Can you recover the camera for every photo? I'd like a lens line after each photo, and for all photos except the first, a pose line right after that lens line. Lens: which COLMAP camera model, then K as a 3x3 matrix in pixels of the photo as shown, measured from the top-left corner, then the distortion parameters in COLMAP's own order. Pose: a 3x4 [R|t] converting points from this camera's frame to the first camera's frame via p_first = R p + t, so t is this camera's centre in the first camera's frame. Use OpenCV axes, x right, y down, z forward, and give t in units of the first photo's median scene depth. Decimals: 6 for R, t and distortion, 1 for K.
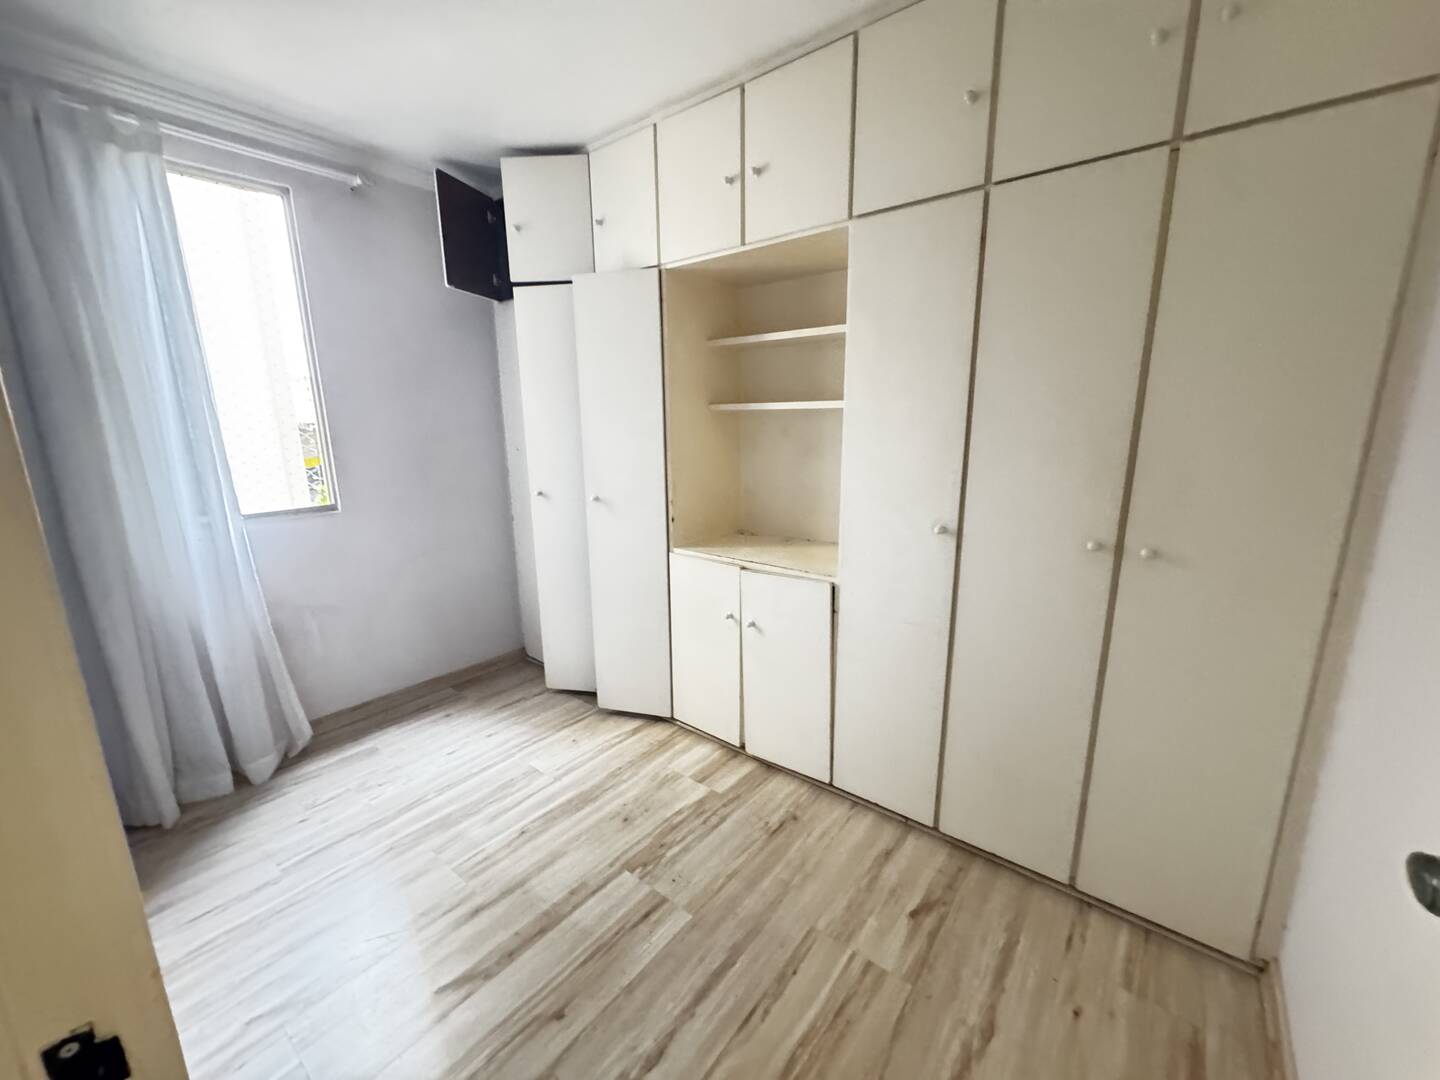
lens RADIAL K [[572.0, 0, 725.3], [0, 572.0, 541.1], [0, 0, 1]] dist [-0.001886, -0.000195]
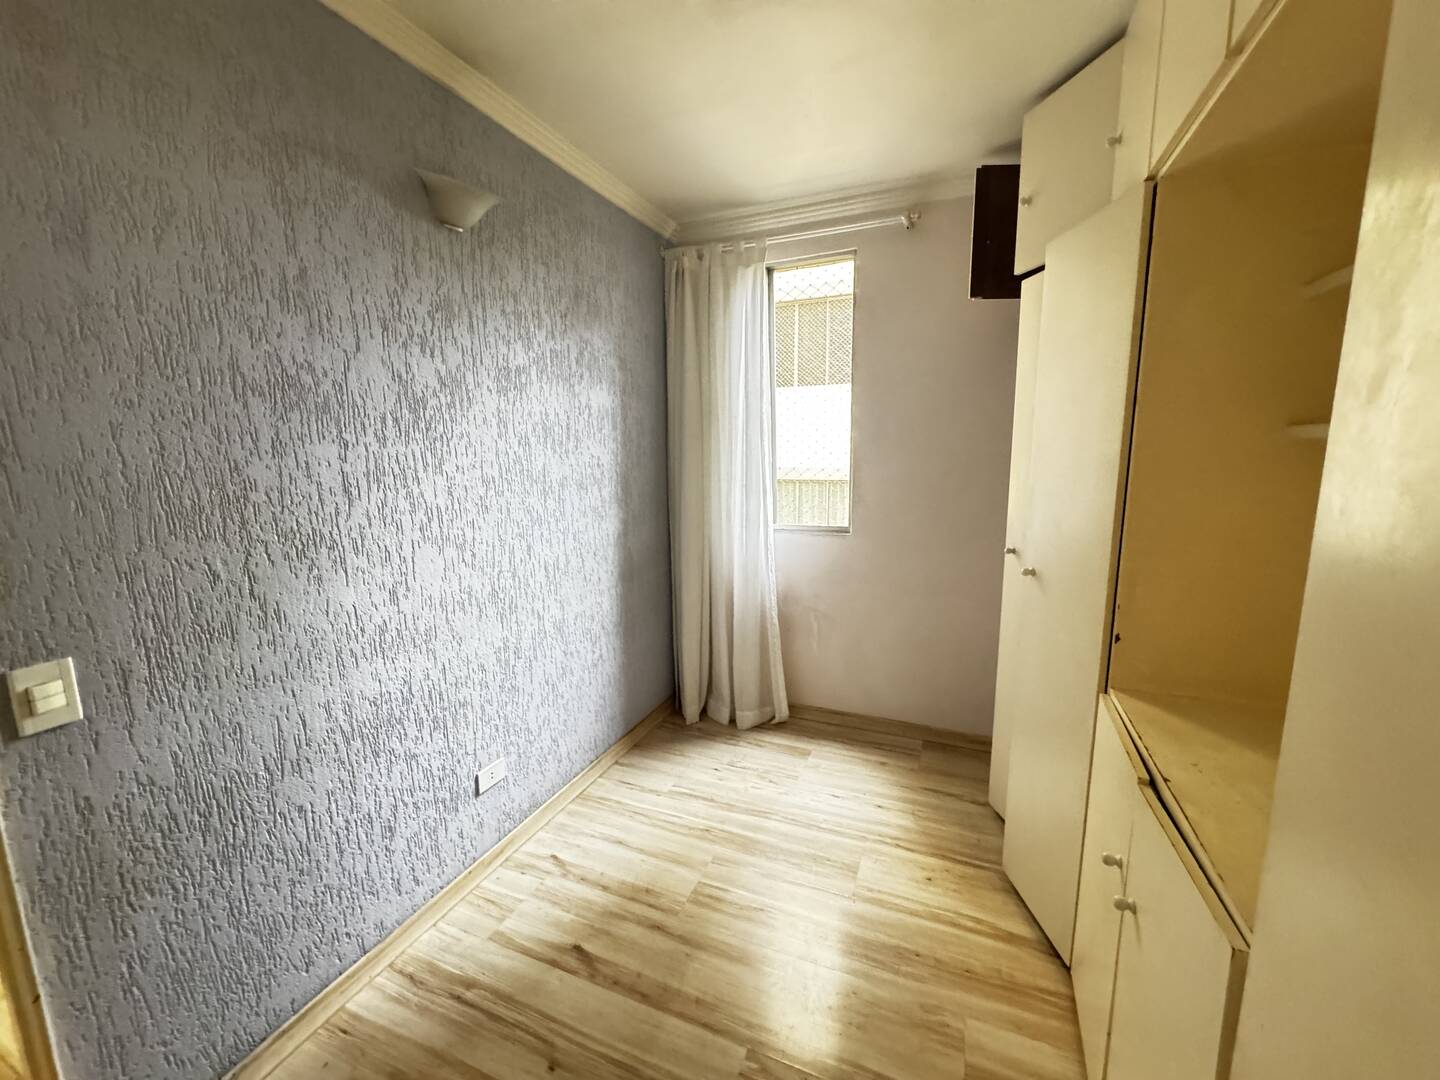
lens RADIAL K [[572.0, 0, 721.7], [0, 572.0, 543.3], [0, 0, 1]] dist [-0.001886, -0.000195]
pose [[0.260081, 0.160077, -0.952225, 0.328785], [-0.191836, 0.975070, 0.111521, -0.118890], [0.946339, 0.153666, 0.284306, 0.492736]]
